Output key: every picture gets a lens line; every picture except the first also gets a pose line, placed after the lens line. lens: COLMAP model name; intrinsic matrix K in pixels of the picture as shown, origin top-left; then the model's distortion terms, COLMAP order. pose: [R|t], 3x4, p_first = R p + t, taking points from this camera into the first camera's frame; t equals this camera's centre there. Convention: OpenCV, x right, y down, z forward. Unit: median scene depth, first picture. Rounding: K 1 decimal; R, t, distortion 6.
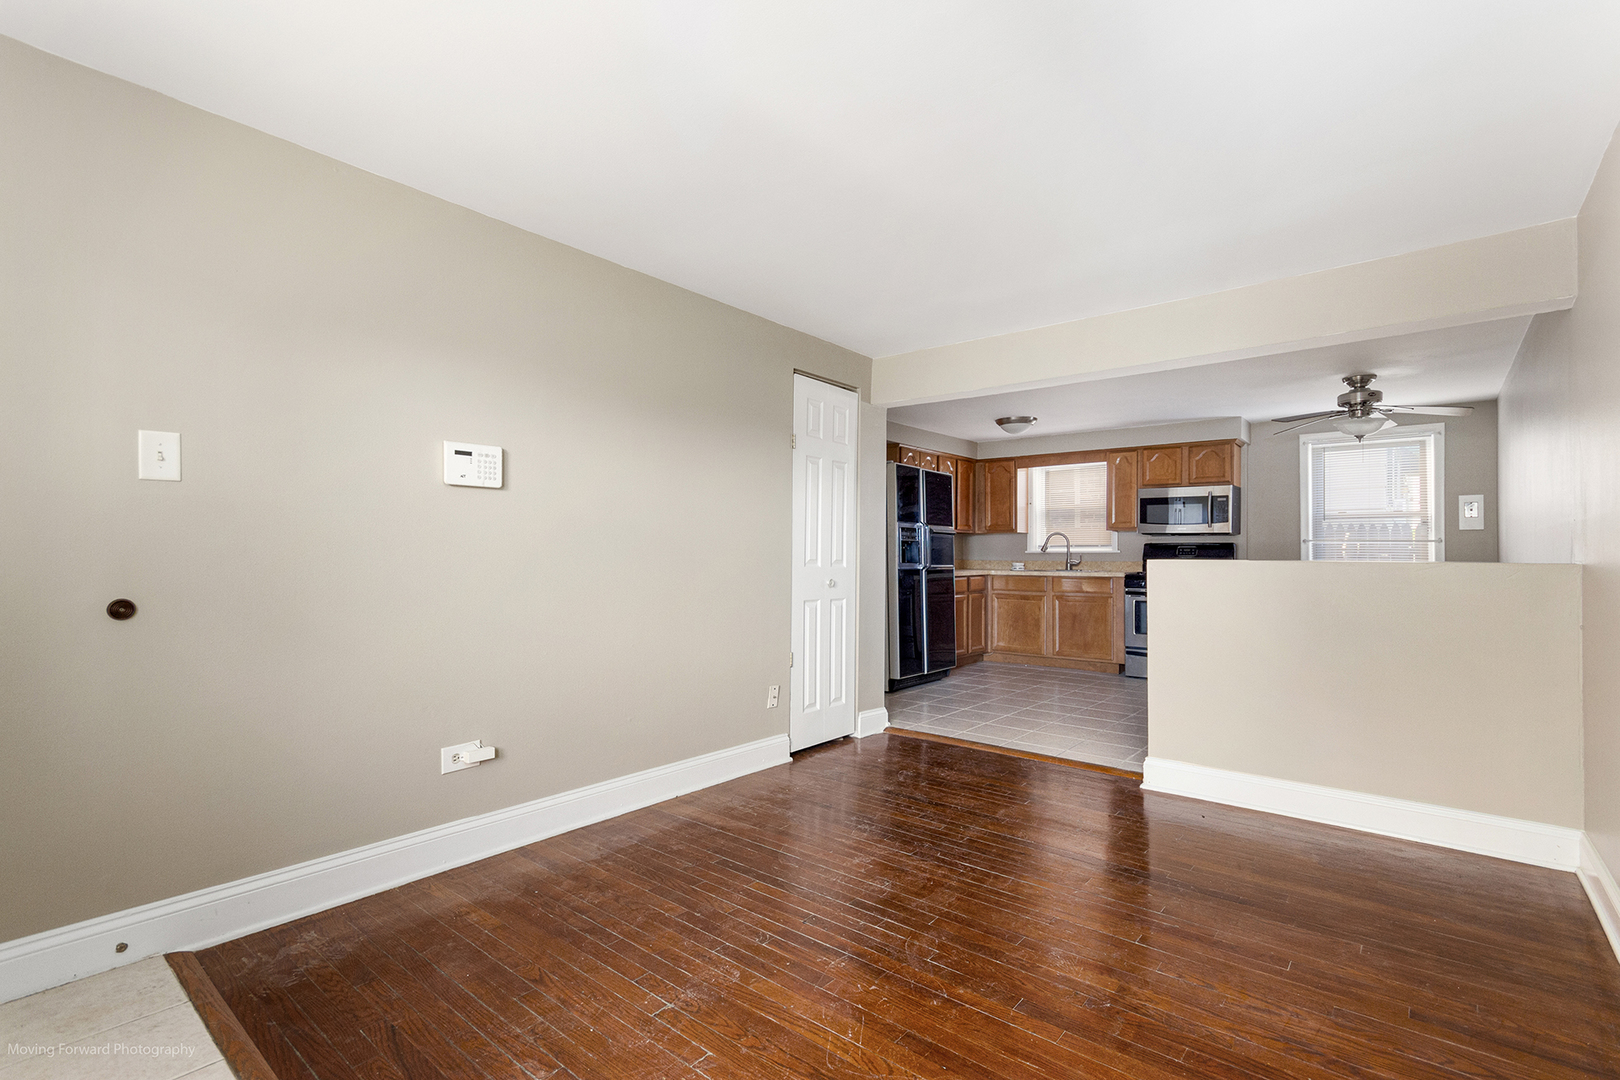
lens RADIAL K [[755.5, 0, 799.9], [0, 755.5, 545.9], [0, 0, 1]] dist [0.004220, -0.001083]
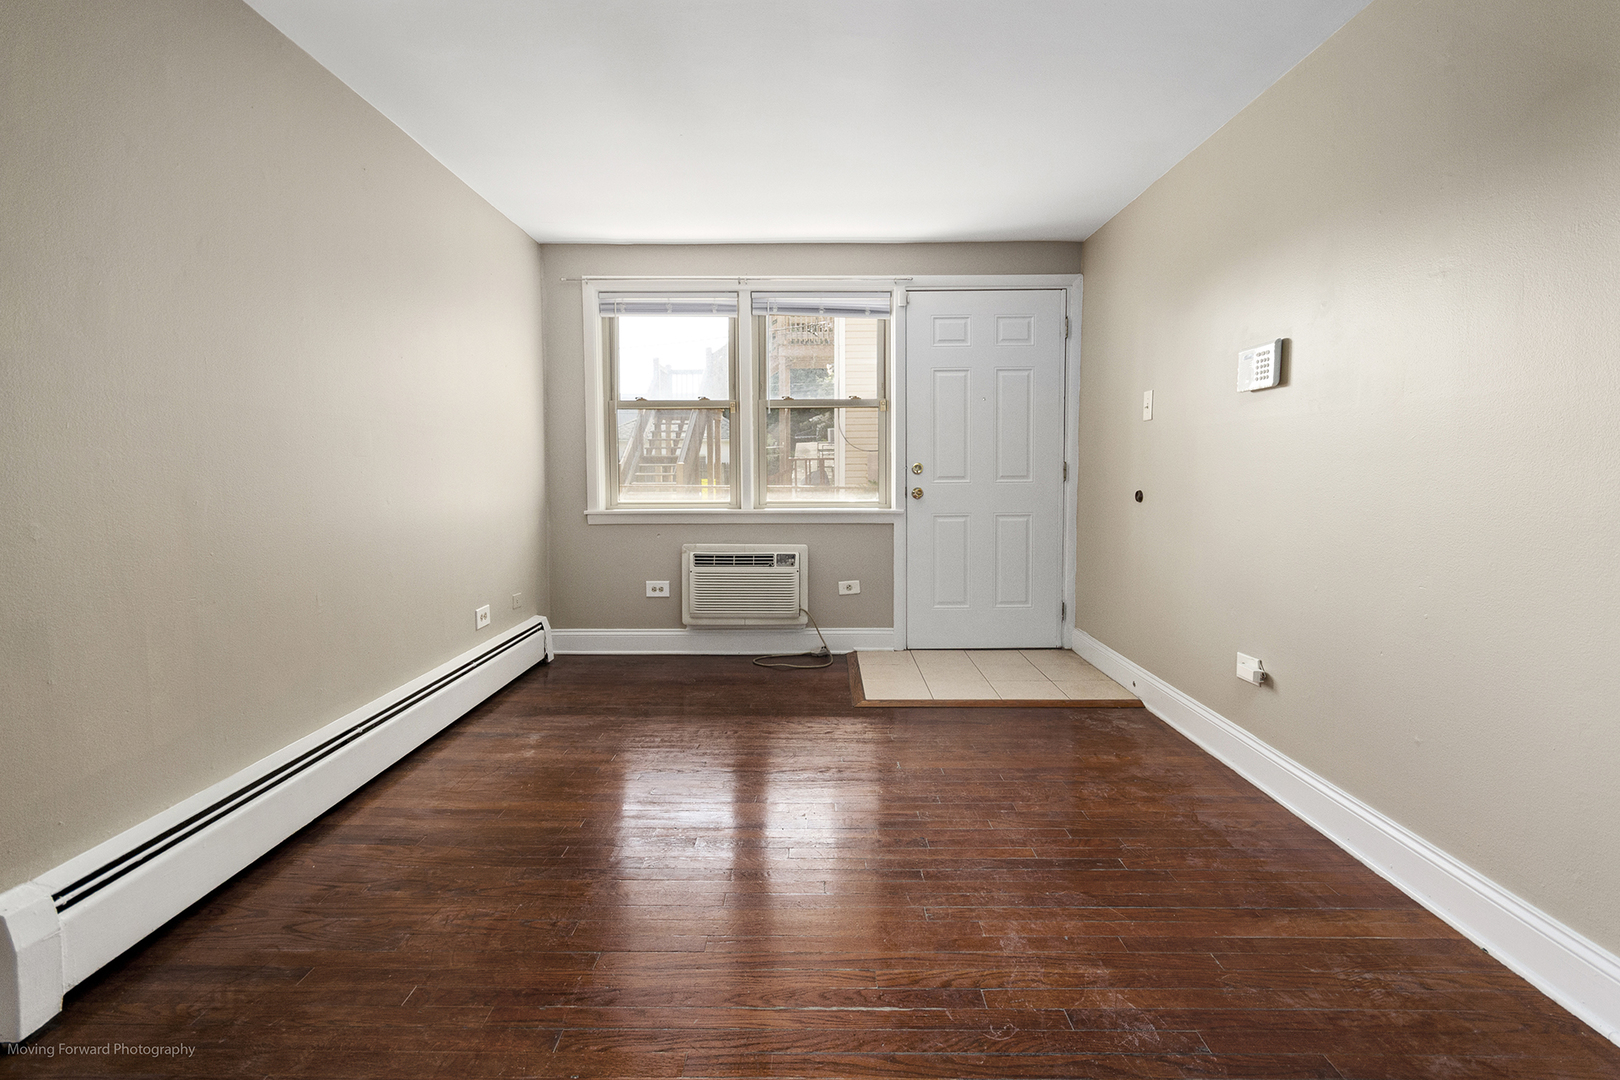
lens RADIAL K [[755.5, 0, 805.9], [0, 755.5, 515.5], [0, 0, 1]] dist [0.004220, -0.001083]
pose [[-0.777221, 0.031095, -0.628459, 0.247317], [0.002787, 0.998939, 0.045979, 0.013590], [0.629222, 0.033984, -0.776482, 0.565447]]
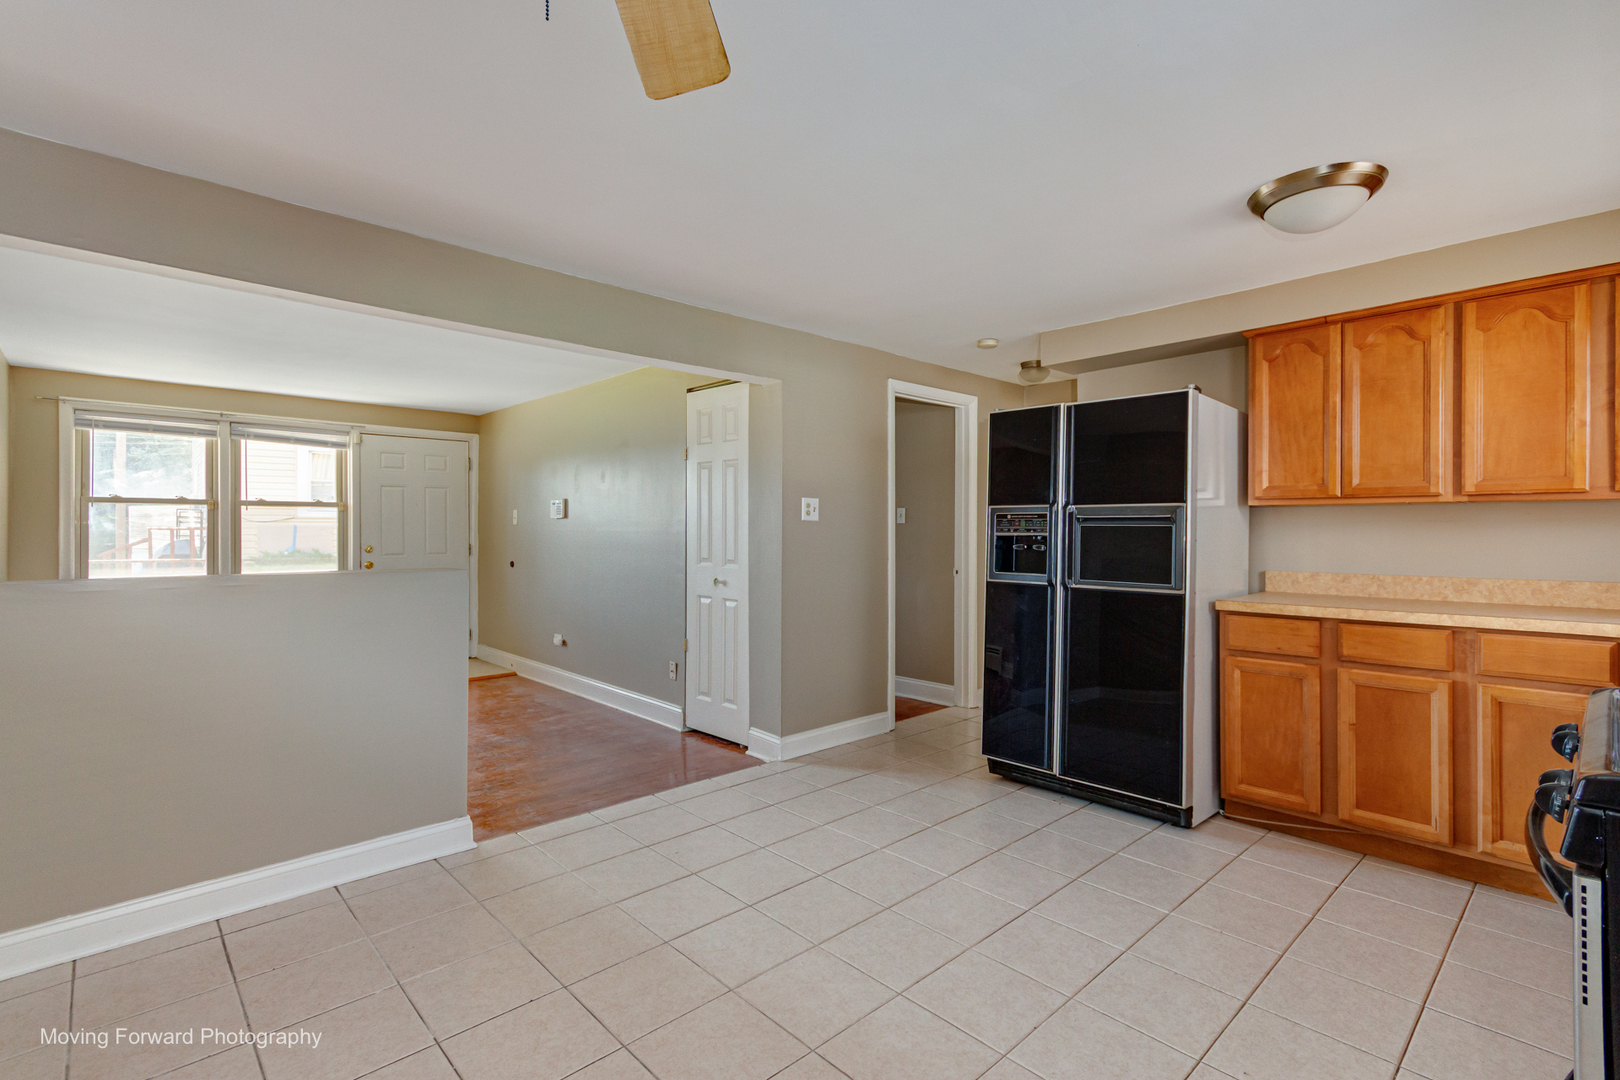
lens RADIAL K [[748.2, 0, 808.9], [0, 748.2, 535.3], [0, 0, 1]] dist [0.003003, 0.003491]
pose [[-0.125260, -0.003287, -0.992119, 0.672276], [0.009628, 0.999943, -0.004529, -0.005347], [0.992077, -0.010119, -0.125221, 0.818011]]
